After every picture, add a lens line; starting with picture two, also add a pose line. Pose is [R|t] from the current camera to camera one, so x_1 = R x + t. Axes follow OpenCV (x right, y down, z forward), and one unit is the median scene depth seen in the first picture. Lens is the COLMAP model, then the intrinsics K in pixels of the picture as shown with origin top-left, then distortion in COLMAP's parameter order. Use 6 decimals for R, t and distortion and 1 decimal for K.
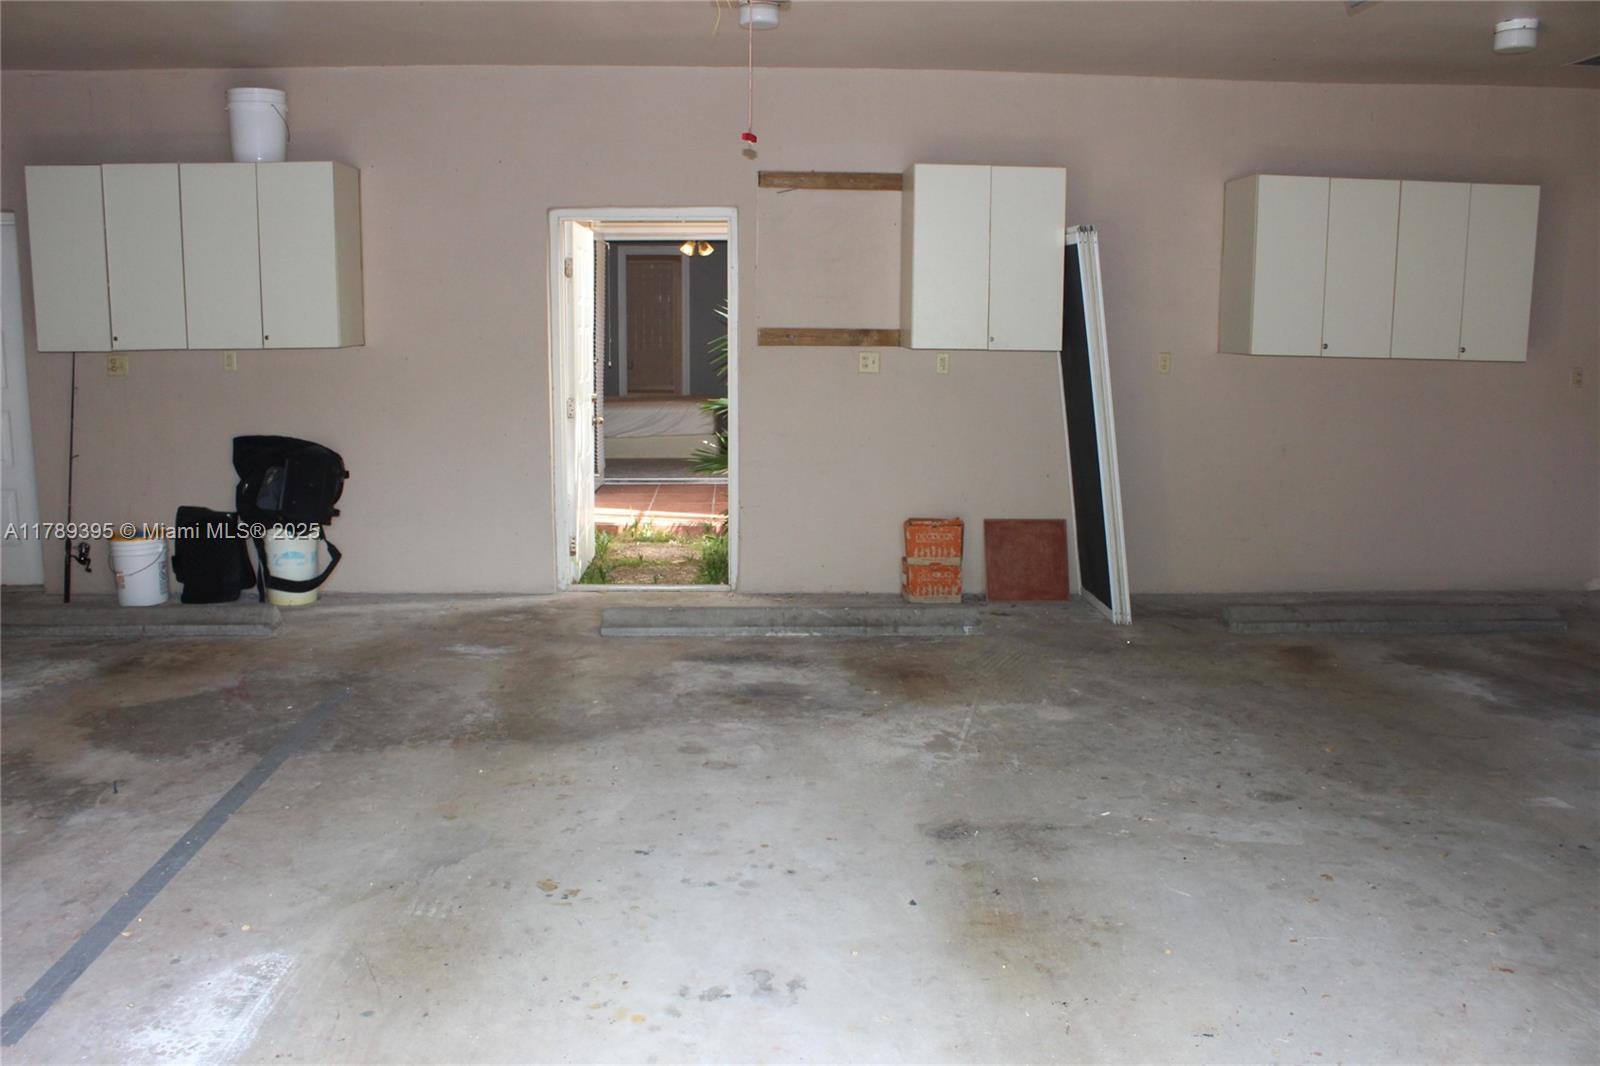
lens RADIAL K [[1330.1, 0, 800.0], [0, 1330.1, 533.0], [0, 0, 1]] dist [-0.164608, 0.141466]
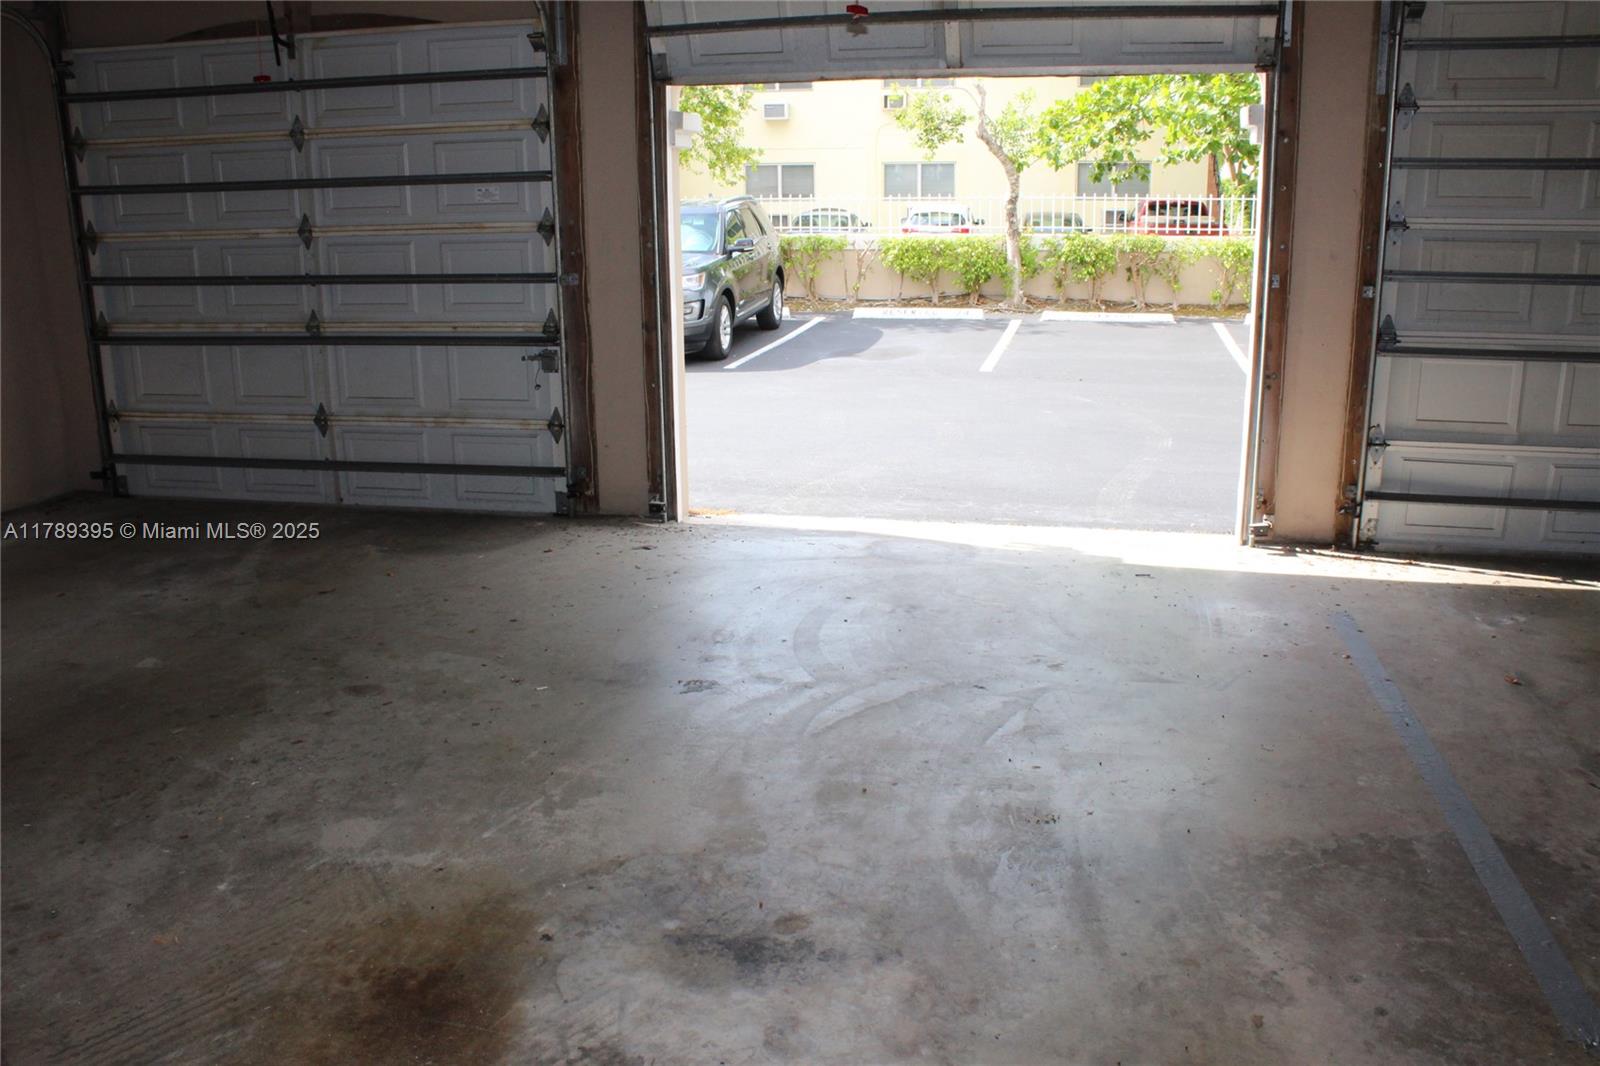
lens RADIAL K [[1330.1, 0, 800.0], [0, 1330.1, 533.0], [0, 0, 1]] dist [-0.164608, 0.141466]
pose [[-0.966861, -0.061035, 0.247900, -0.188964], [0.045865, 0.913680, 0.403839, -0.268981], [-0.251149, 0.401826, -0.880602, 1.532354]]
